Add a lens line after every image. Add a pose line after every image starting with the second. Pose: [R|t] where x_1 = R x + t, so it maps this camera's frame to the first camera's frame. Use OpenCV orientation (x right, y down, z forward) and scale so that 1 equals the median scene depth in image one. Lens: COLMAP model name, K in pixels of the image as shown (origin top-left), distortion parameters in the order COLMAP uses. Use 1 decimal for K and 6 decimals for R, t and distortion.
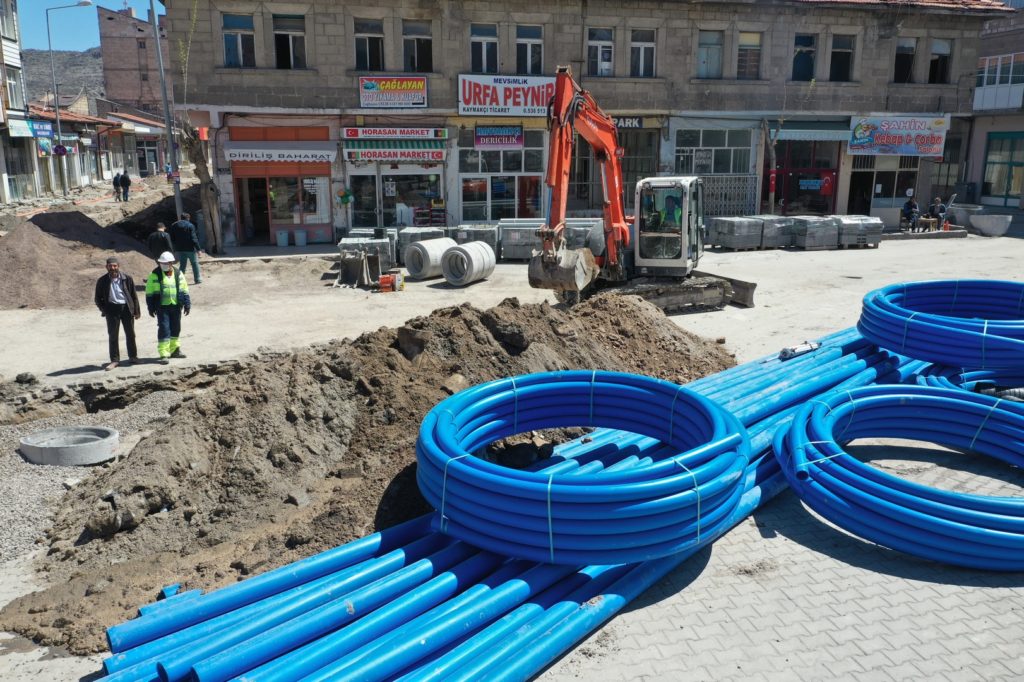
lens RADIAL K [[801.8, 0, 512.0], [0, 801.8, 341.0], [0, 0, 1]] dist [-0.009235, -0.002393]
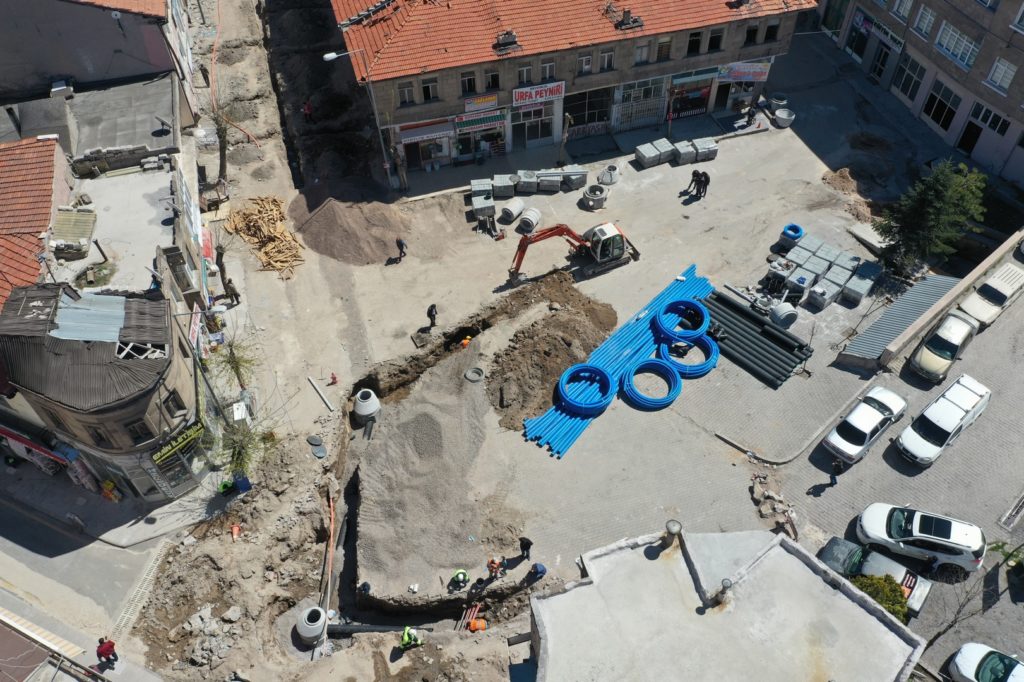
lens RADIAL K [[801.8, 0, 512.0], [0, 801.8, 341.0], [0, 0, 1]] dist [-0.009235, -0.002393]
pose [[0.997595, -0.063176, 0.028511, -0.155558], [0.035269, 0.816801, 0.575840, -0.912890], [-0.059667, -0.573449, 0.817065, -0.912888]]
